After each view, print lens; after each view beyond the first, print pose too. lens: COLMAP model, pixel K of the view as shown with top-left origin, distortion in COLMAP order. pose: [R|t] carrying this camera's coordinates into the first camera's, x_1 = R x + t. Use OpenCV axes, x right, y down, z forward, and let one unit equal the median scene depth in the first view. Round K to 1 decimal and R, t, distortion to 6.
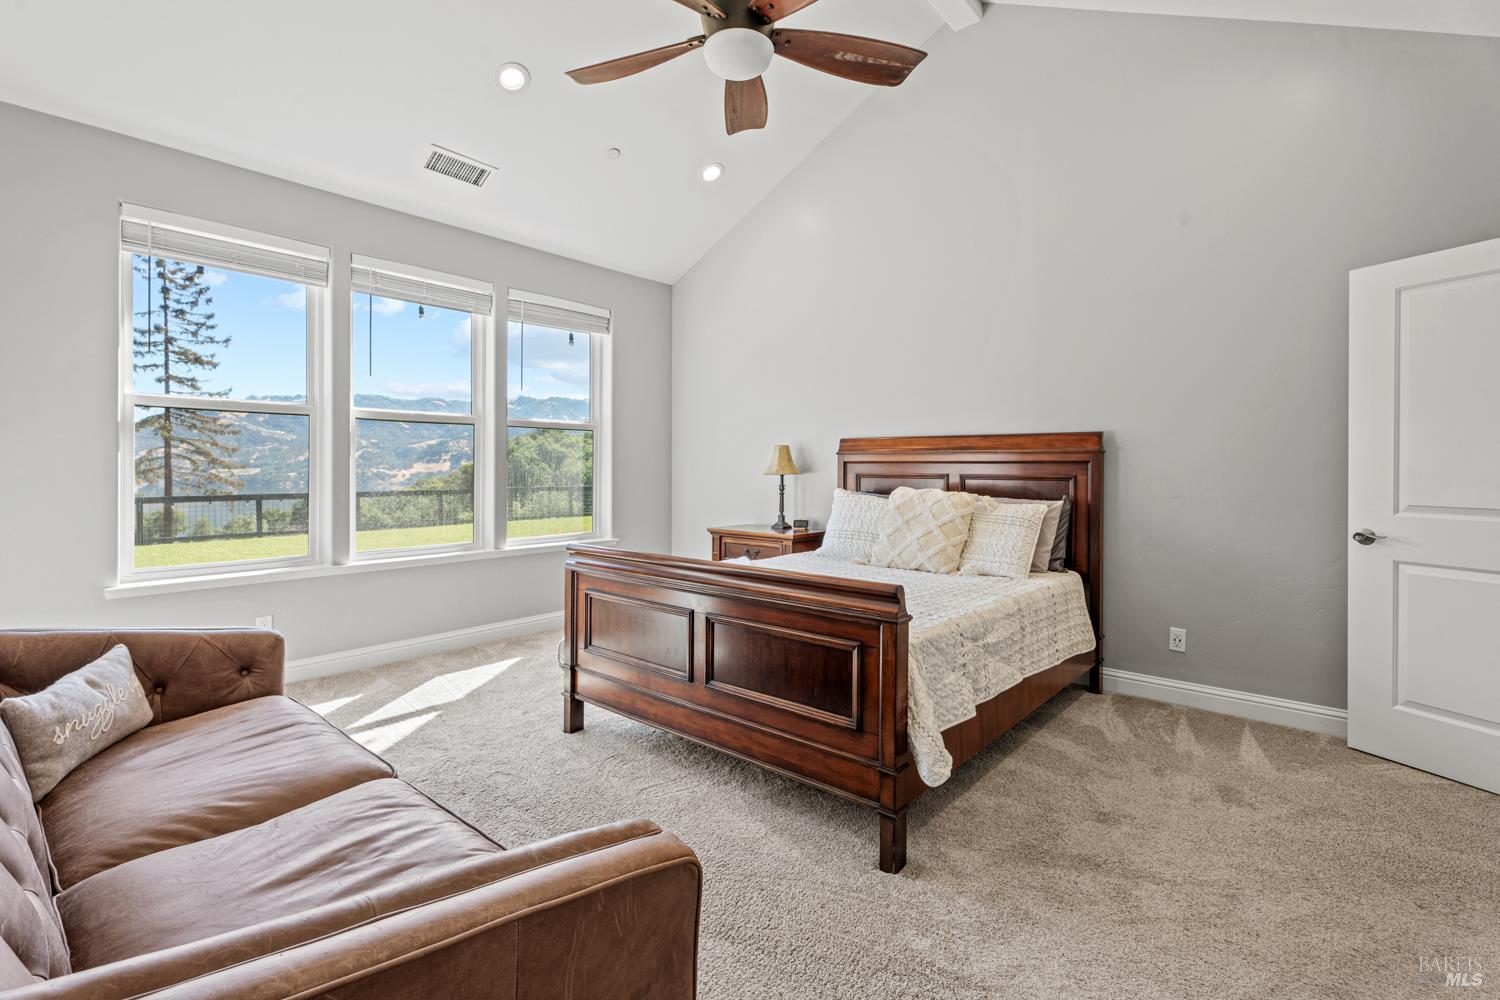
lens RADIAL K [[684.2, 0, 746.9], [0, 684.2, 465.2], [0, 0, 1]] dist [0.000499, -0.000041]
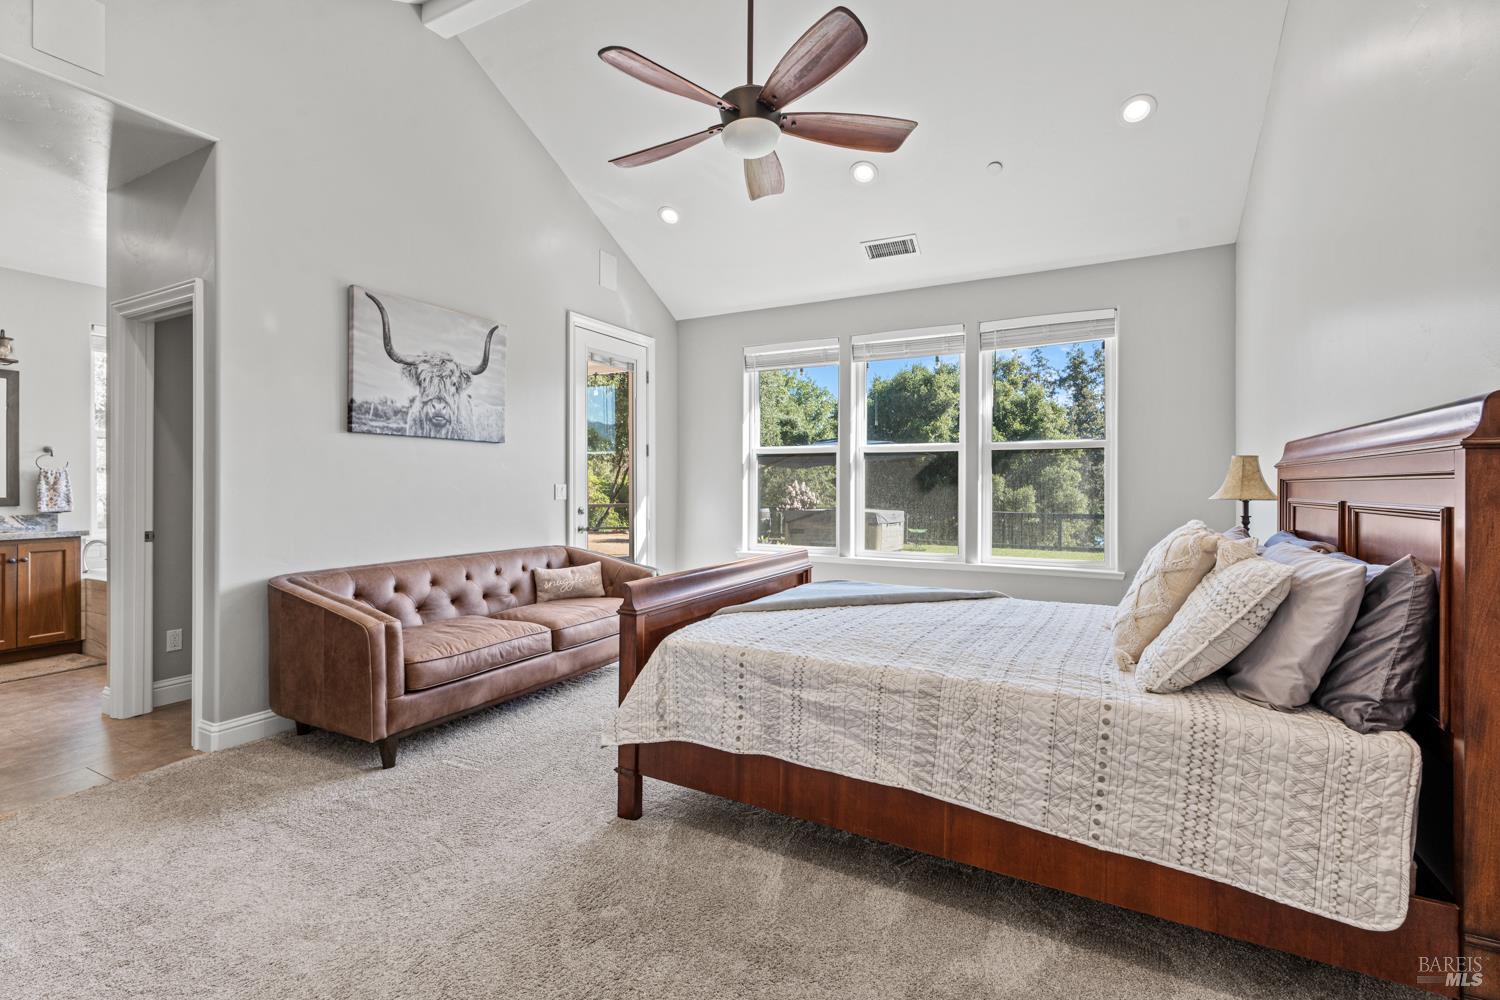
lens RADIAL K [[672.4, 0, 747.8], [0, 672.4, 486.3], [0, 0, 1]] dist [0.000552, -0.000438]
pose [[0.218600, -0.005518, -0.975799, 0.740807], [-0.000562, 0.999983, -0.005780, 0.007584], [0.975814, 0.001812, 0.218594, 0.497219]]
